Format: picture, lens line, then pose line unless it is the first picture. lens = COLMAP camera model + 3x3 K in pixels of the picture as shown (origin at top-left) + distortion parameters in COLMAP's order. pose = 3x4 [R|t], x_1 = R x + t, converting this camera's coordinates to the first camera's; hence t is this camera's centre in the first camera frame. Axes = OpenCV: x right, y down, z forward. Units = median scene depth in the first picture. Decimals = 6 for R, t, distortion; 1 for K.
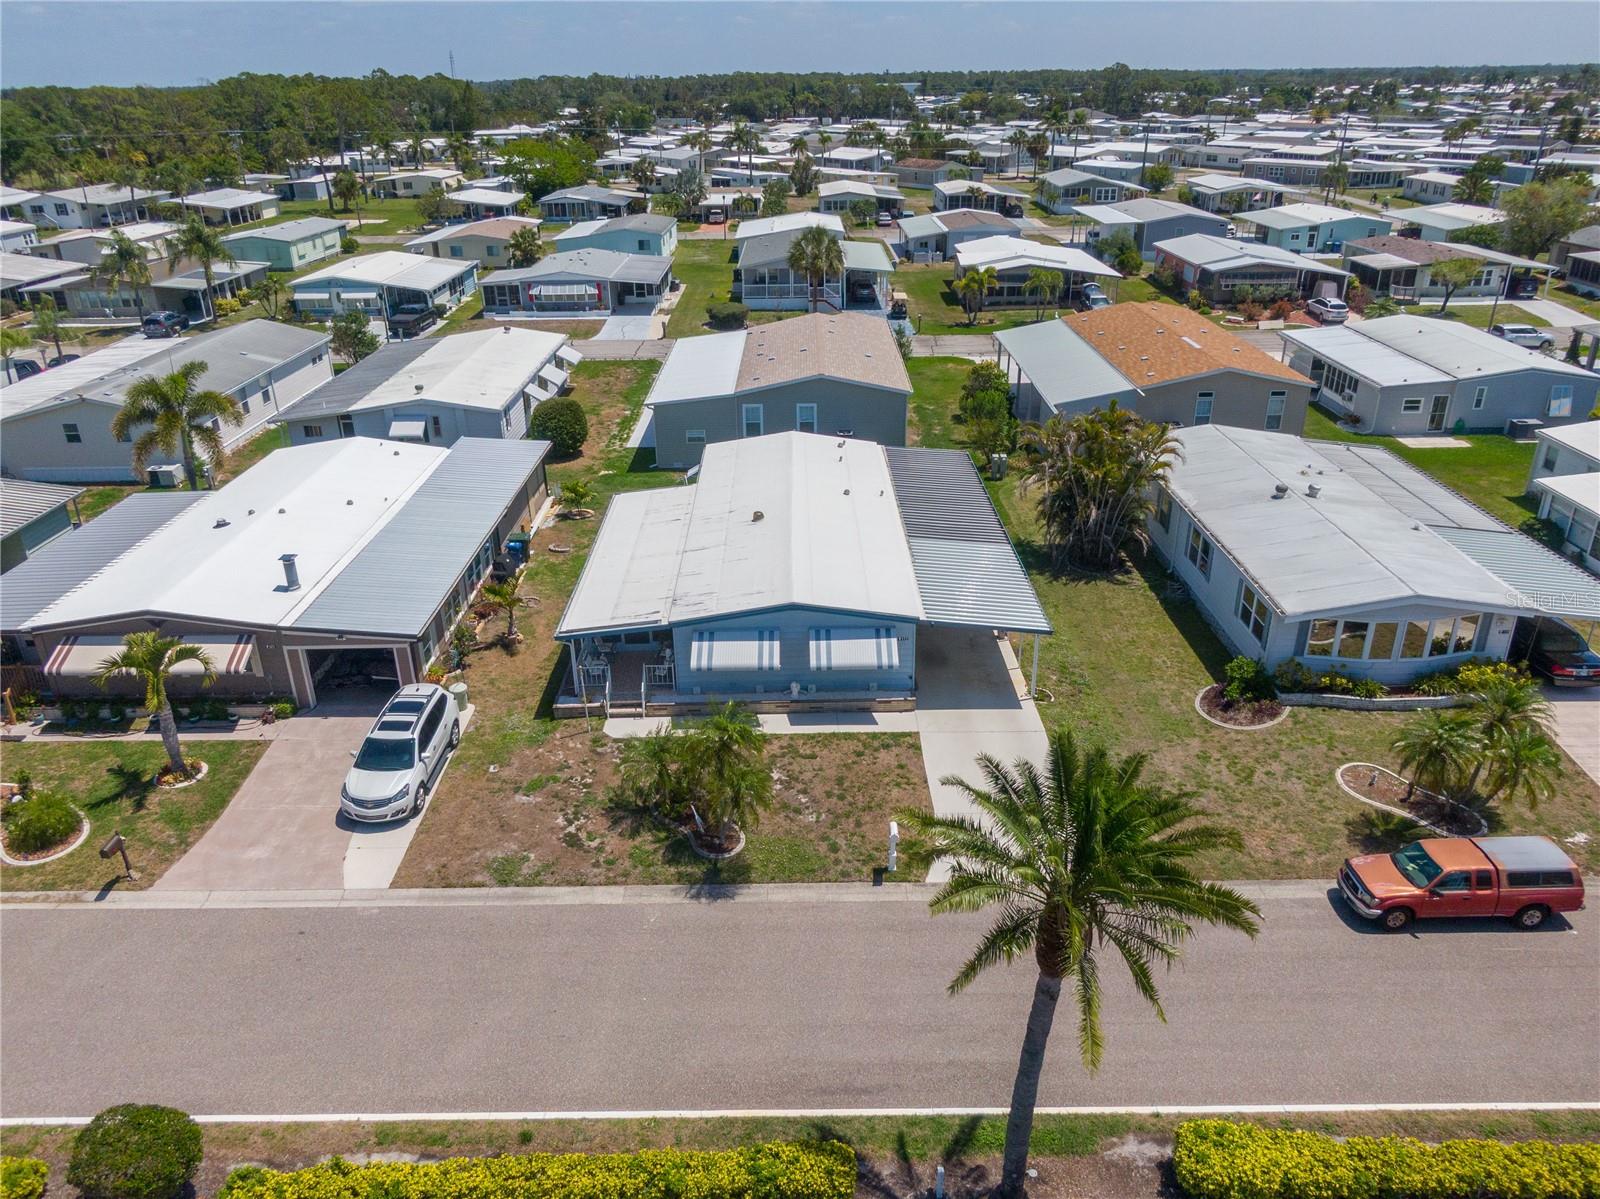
lens RADIAL K [[1141.4, 0, 800.0], [0, 1141.4, 599.5], [0, 0, 1]] dist [0.005944, -0.003385]
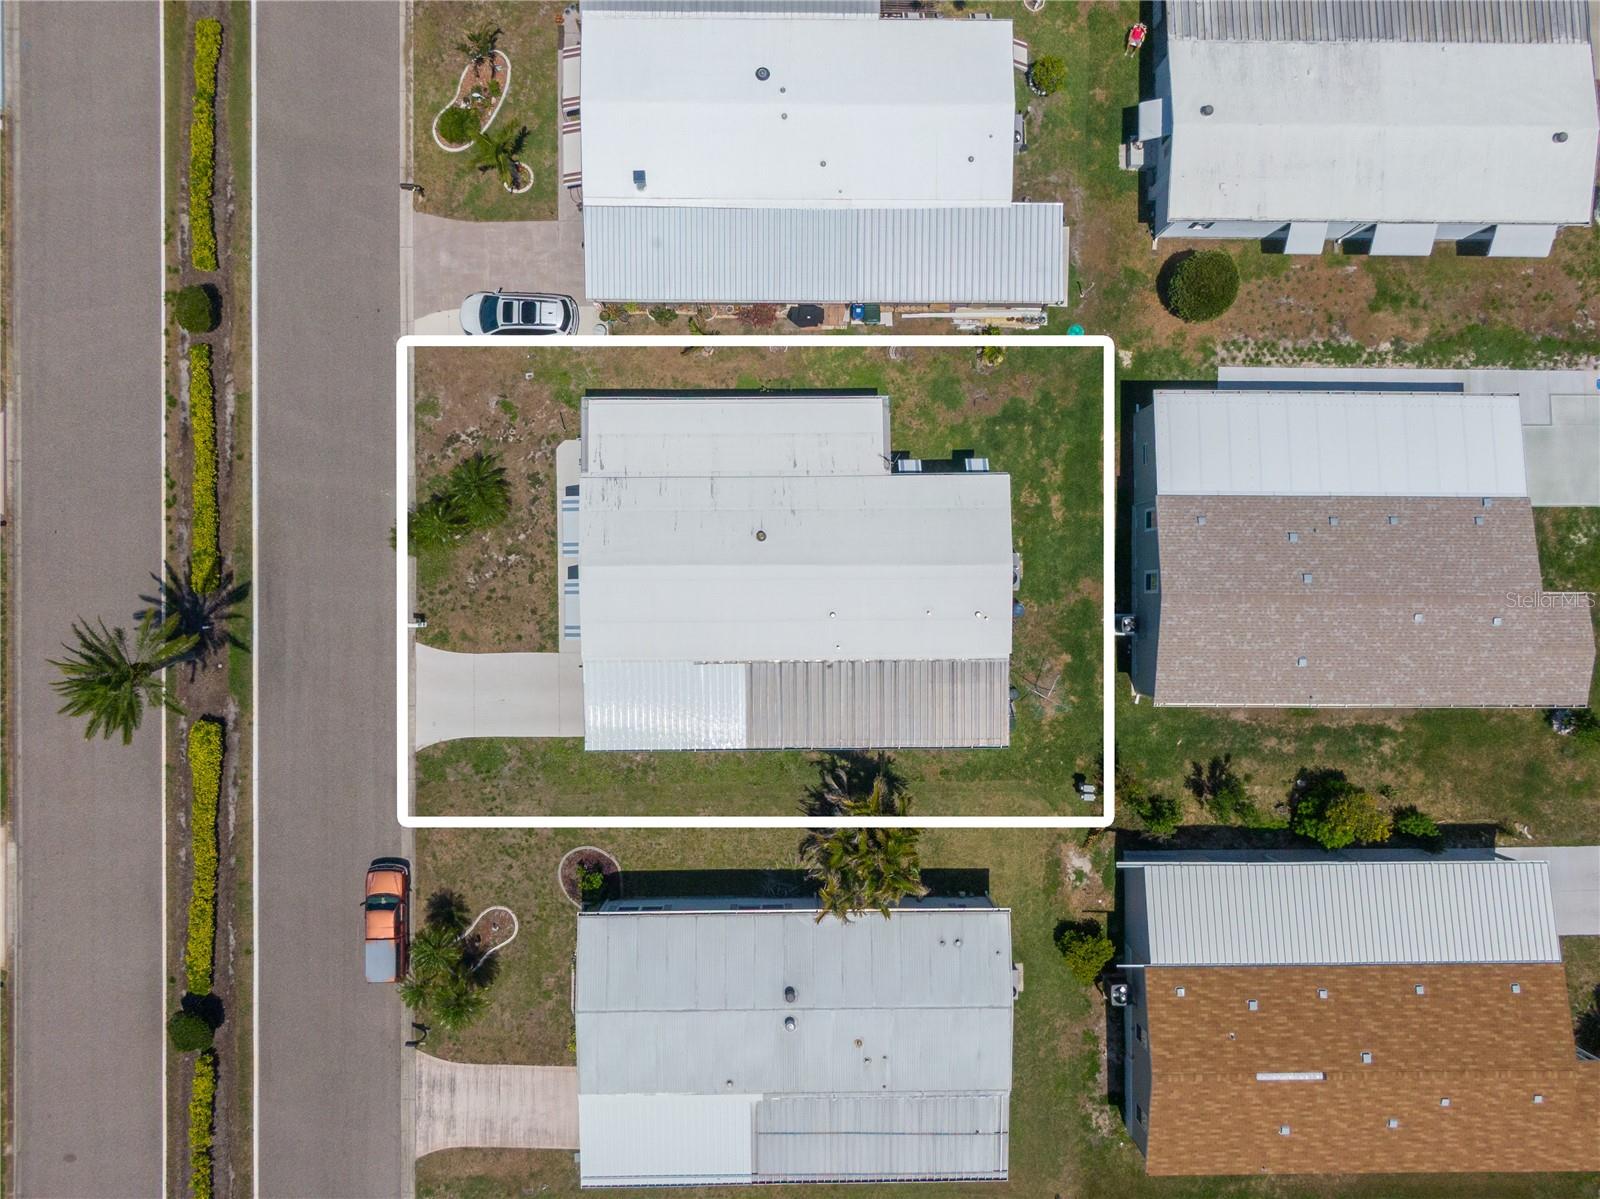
lens RADIAL K [[1141.4, 0, 800.0], [0, 1141.4, 599.5], [0, 0, 1]] dist [0.005944, -0.003385]
pose [[-0.002178, 0.999919, 0.012525, 0.015157], [-0.431886, -0.012237, 0.901845, -1.350762], [0.901926, -0.003445, 0.431877, 0.631703]]
